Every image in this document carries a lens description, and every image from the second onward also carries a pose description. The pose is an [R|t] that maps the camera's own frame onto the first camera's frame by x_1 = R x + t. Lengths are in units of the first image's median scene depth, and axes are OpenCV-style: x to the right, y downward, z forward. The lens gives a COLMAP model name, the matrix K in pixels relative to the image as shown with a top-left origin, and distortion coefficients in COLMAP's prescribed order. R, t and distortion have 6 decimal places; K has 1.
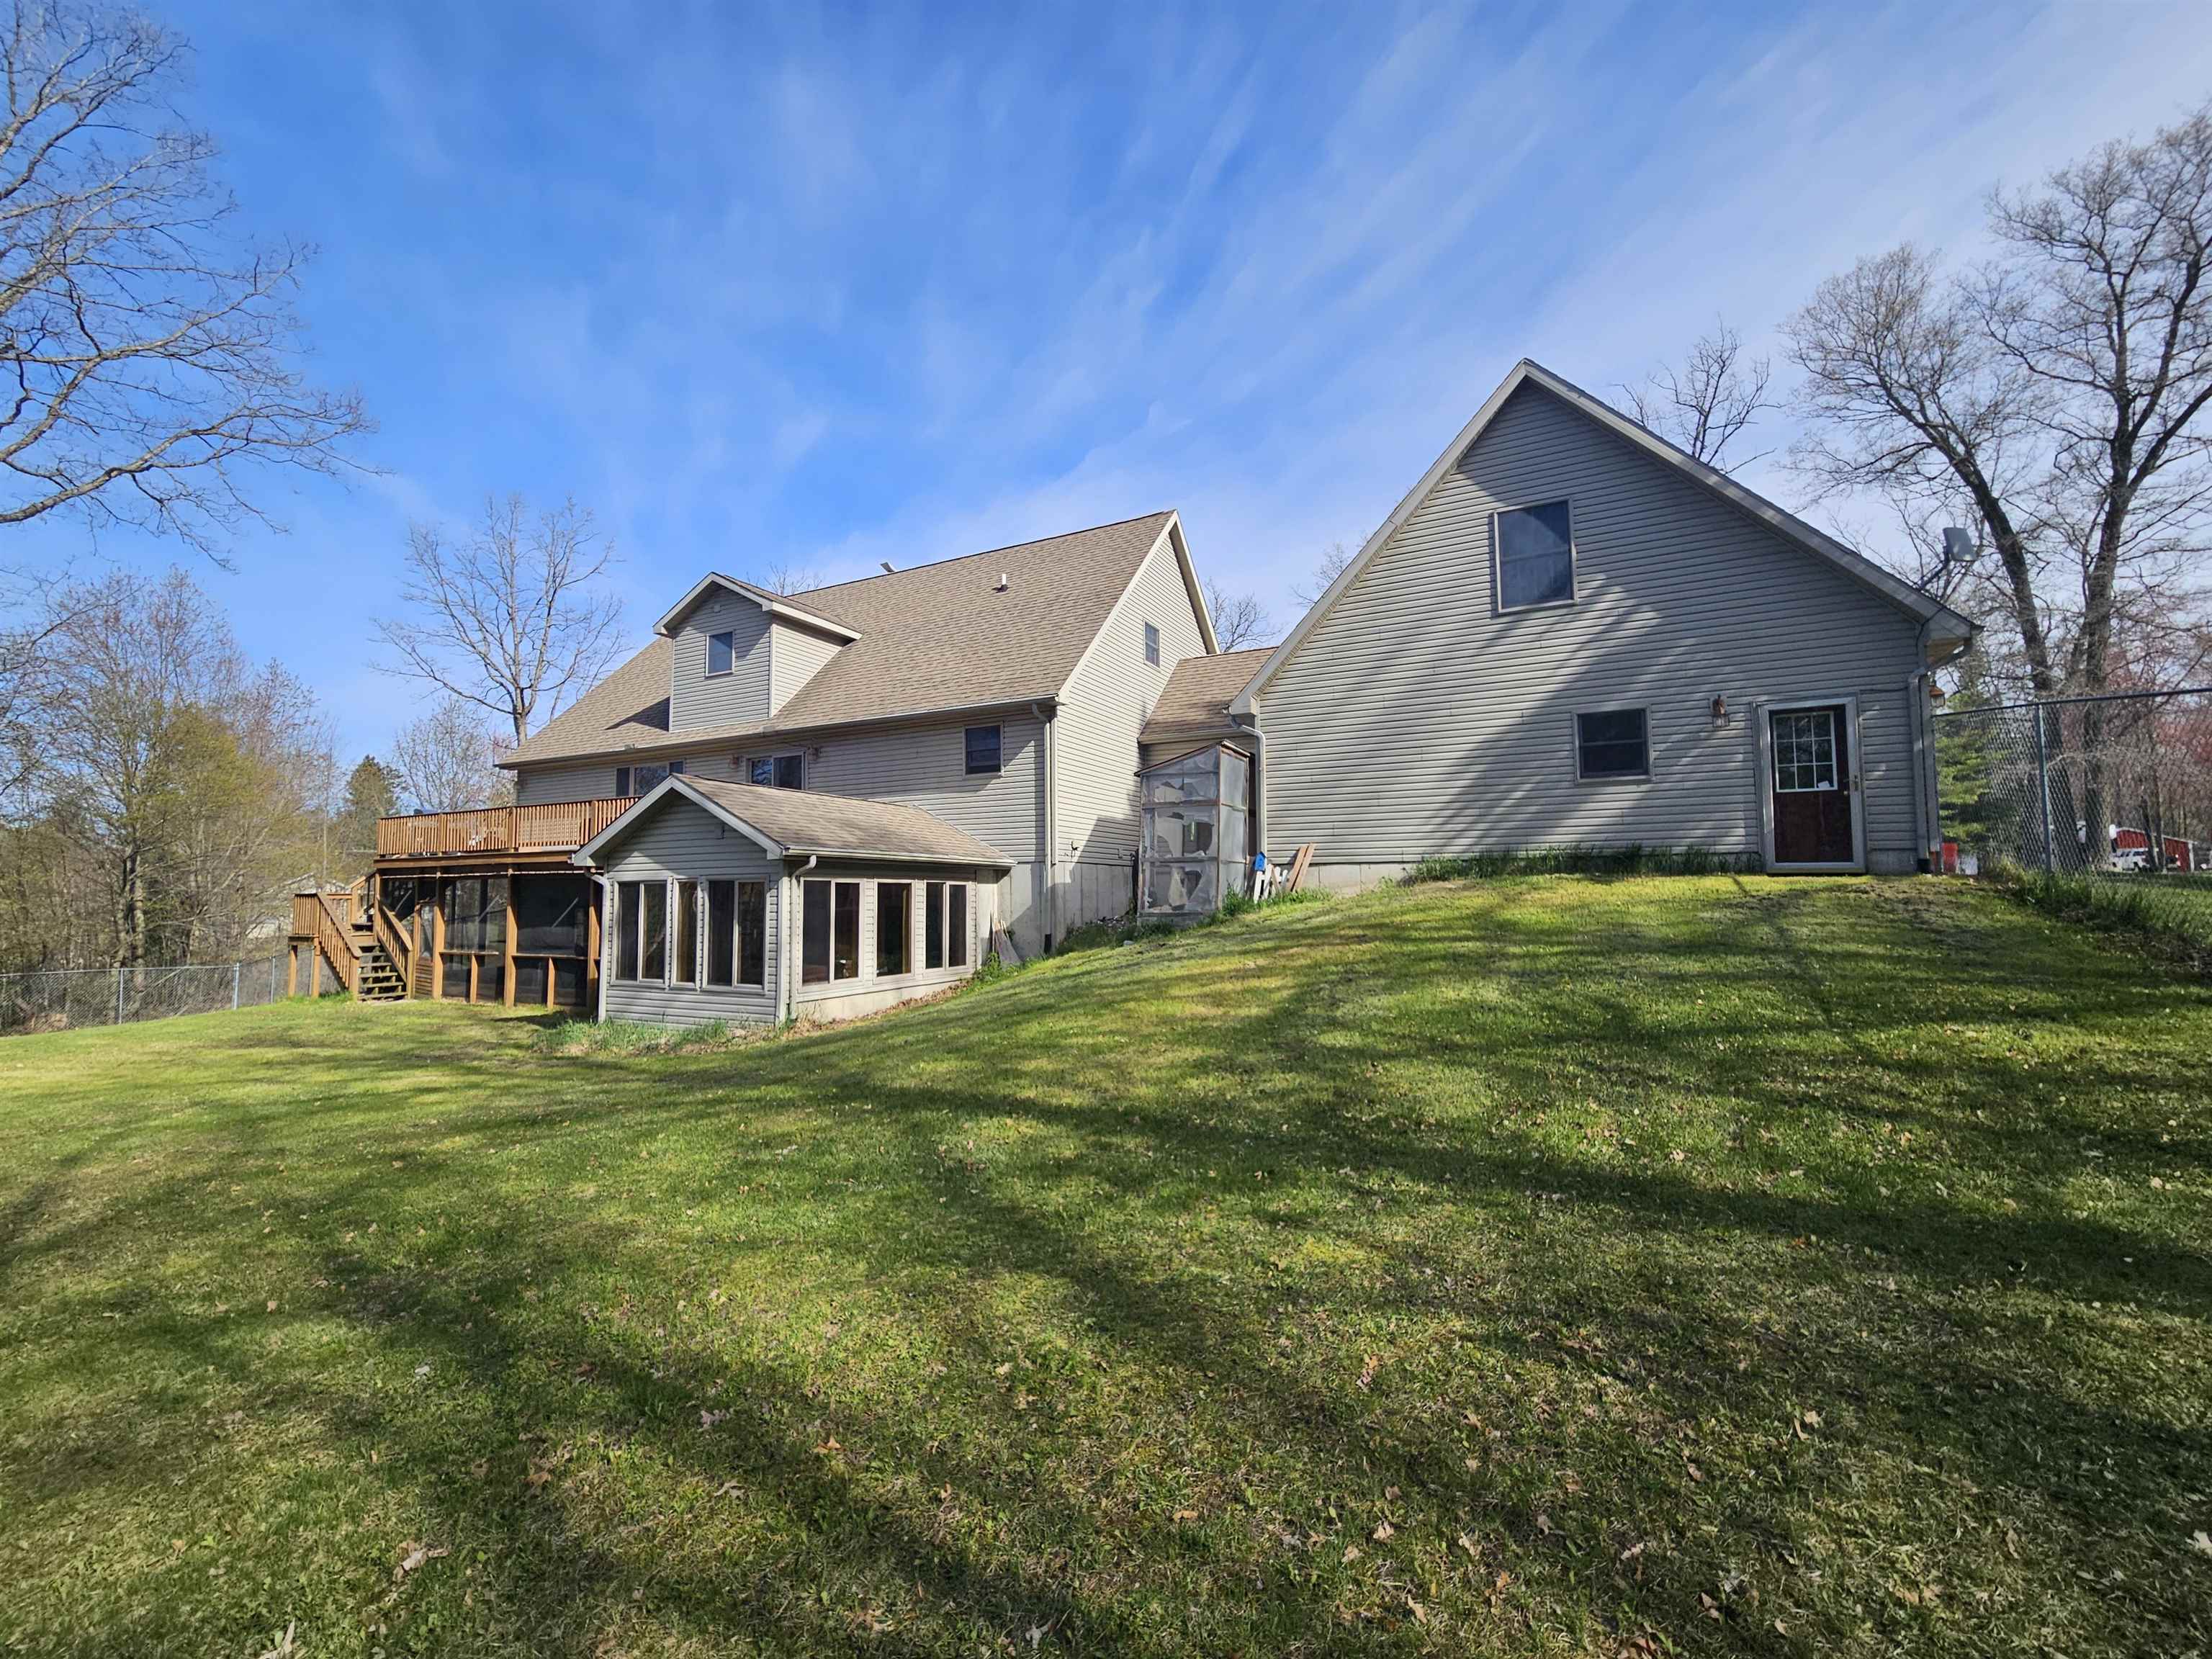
lens RADIAL K [[895.7, 0, 1106.0], [0, 895.7, 829.5], [0, 0, 1]] dist [-0.000324, -0.000021]
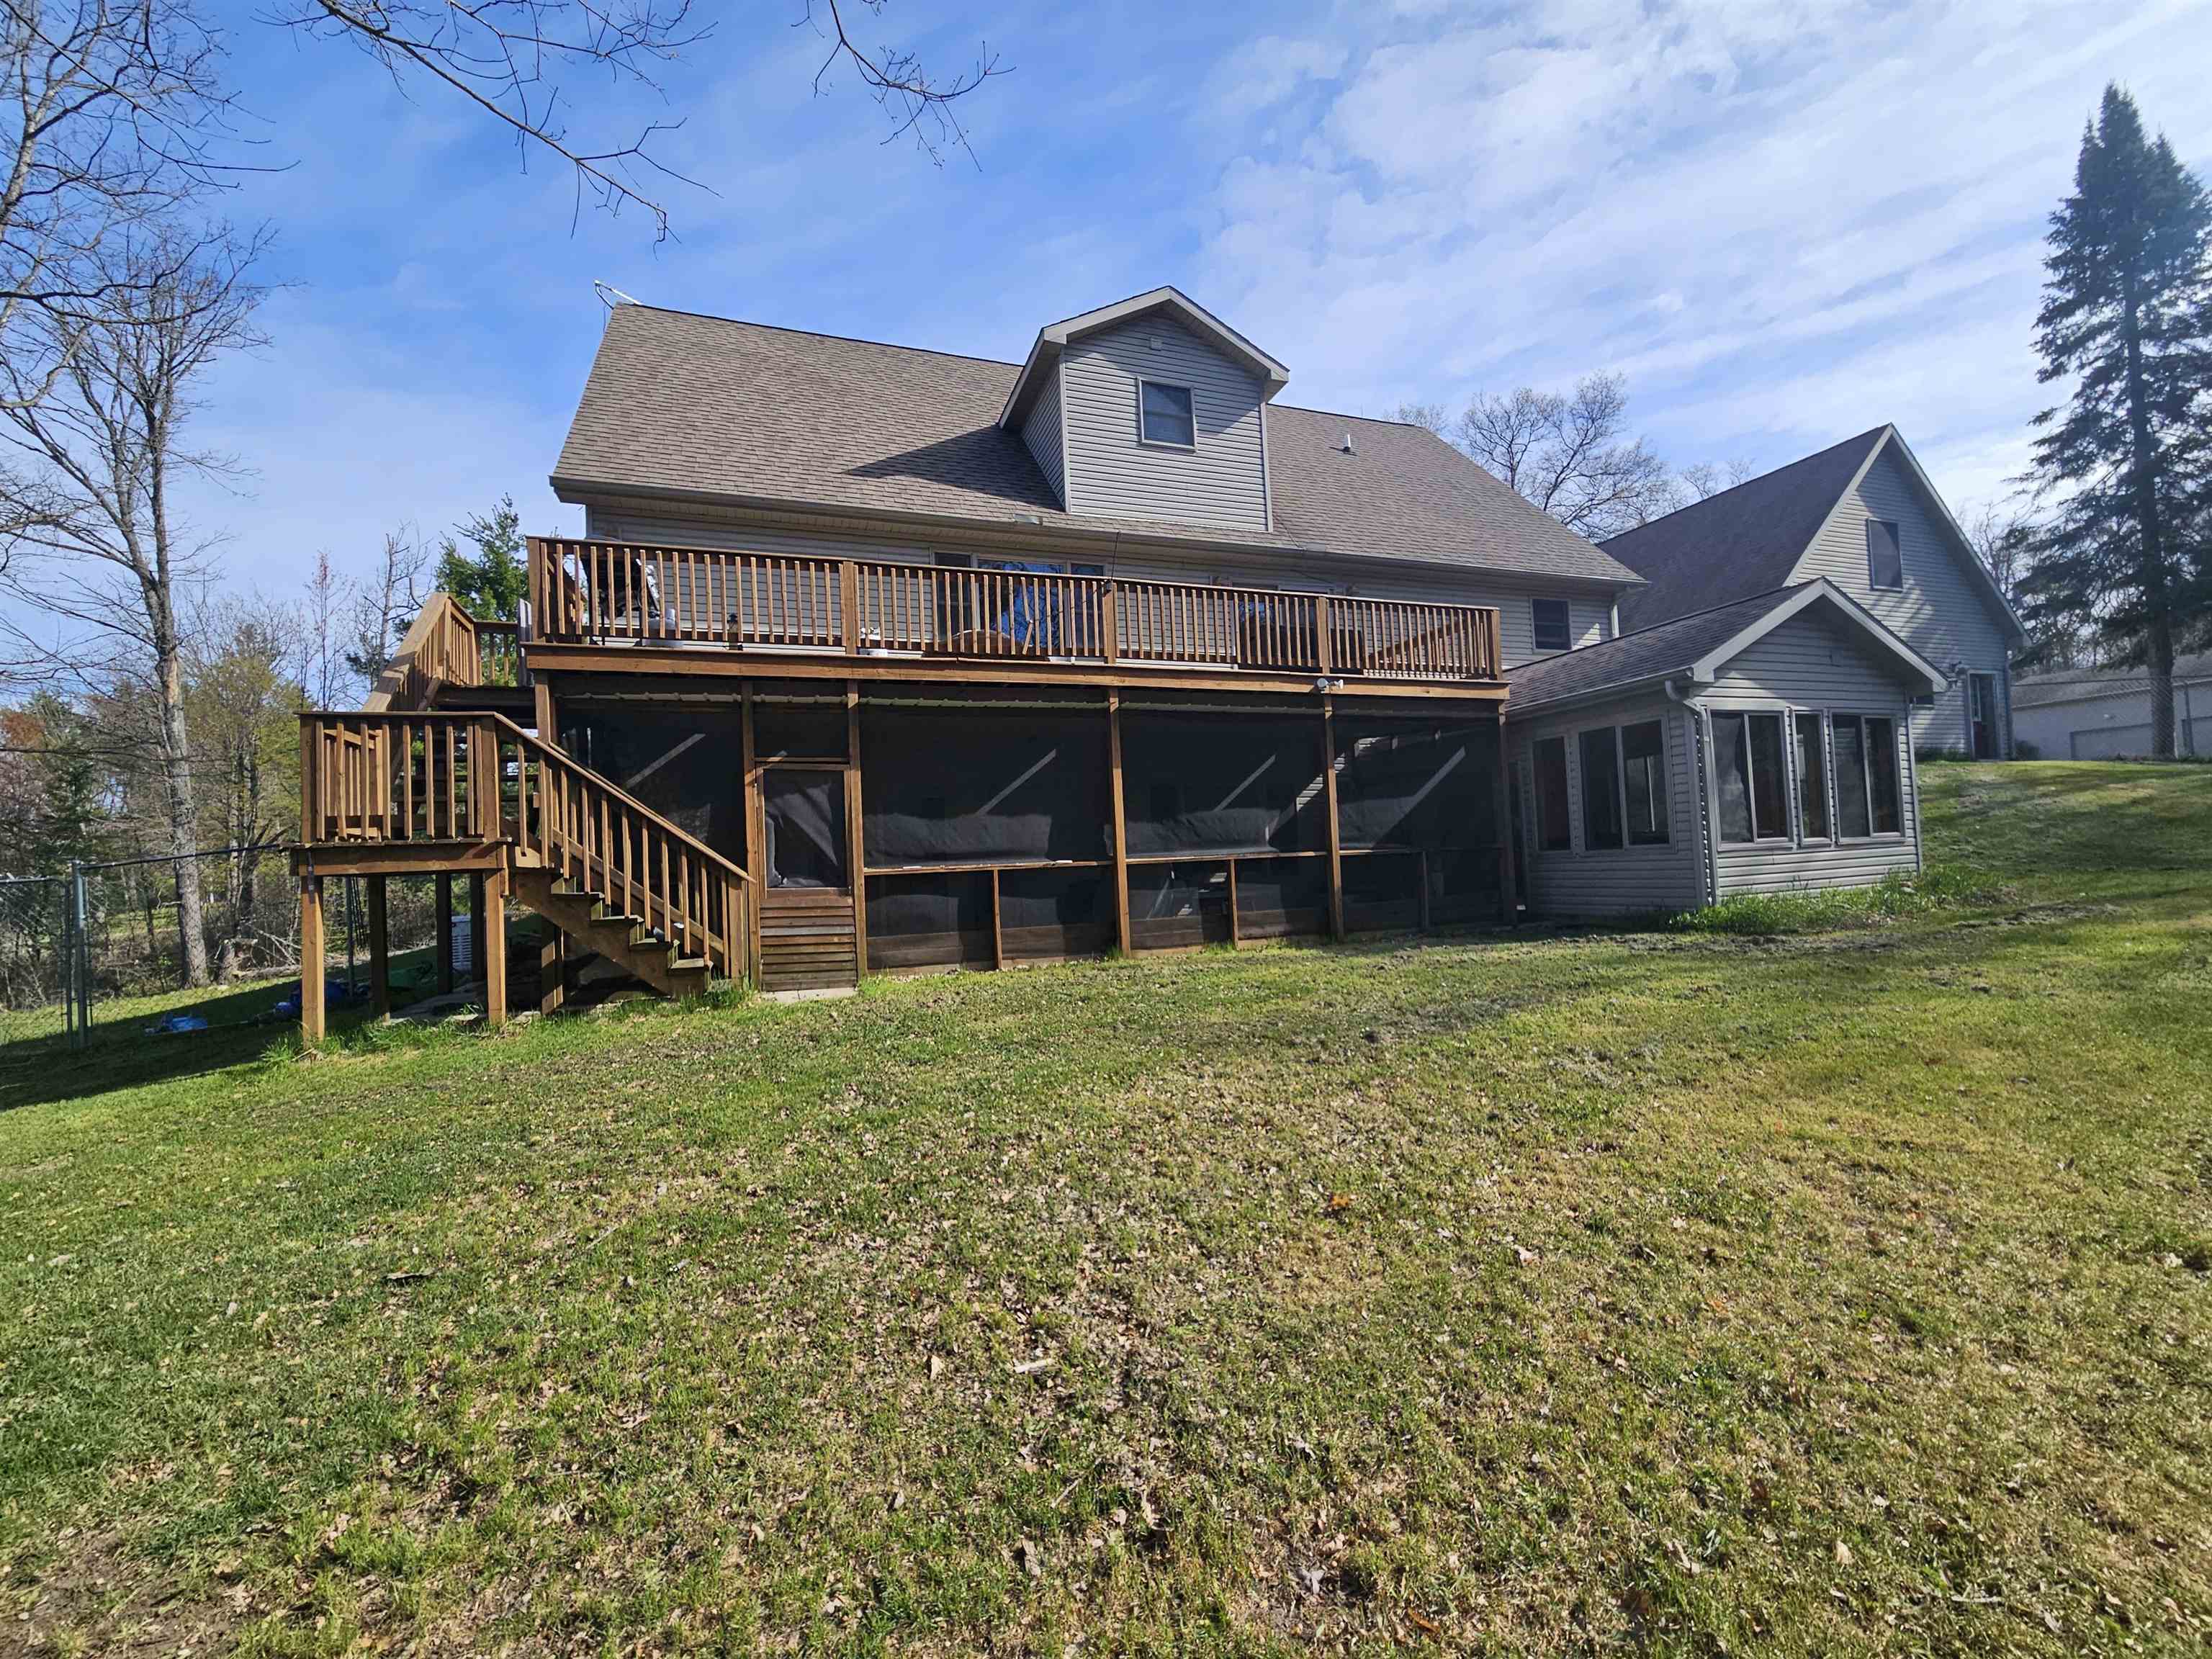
lens RADIAL K [[895.7, 0, 1106.0], [0, 895.7, 829.5], [0, 0, 1]] dist [-0.000324, -0.000021]
pose [[0.661918, 0.005804, 0.749554, -1.472889], [-0.010869, 0.999939, 0.001855, 0.165008], [-0.749498, -0.009374, 0.661940, 0.925944]]
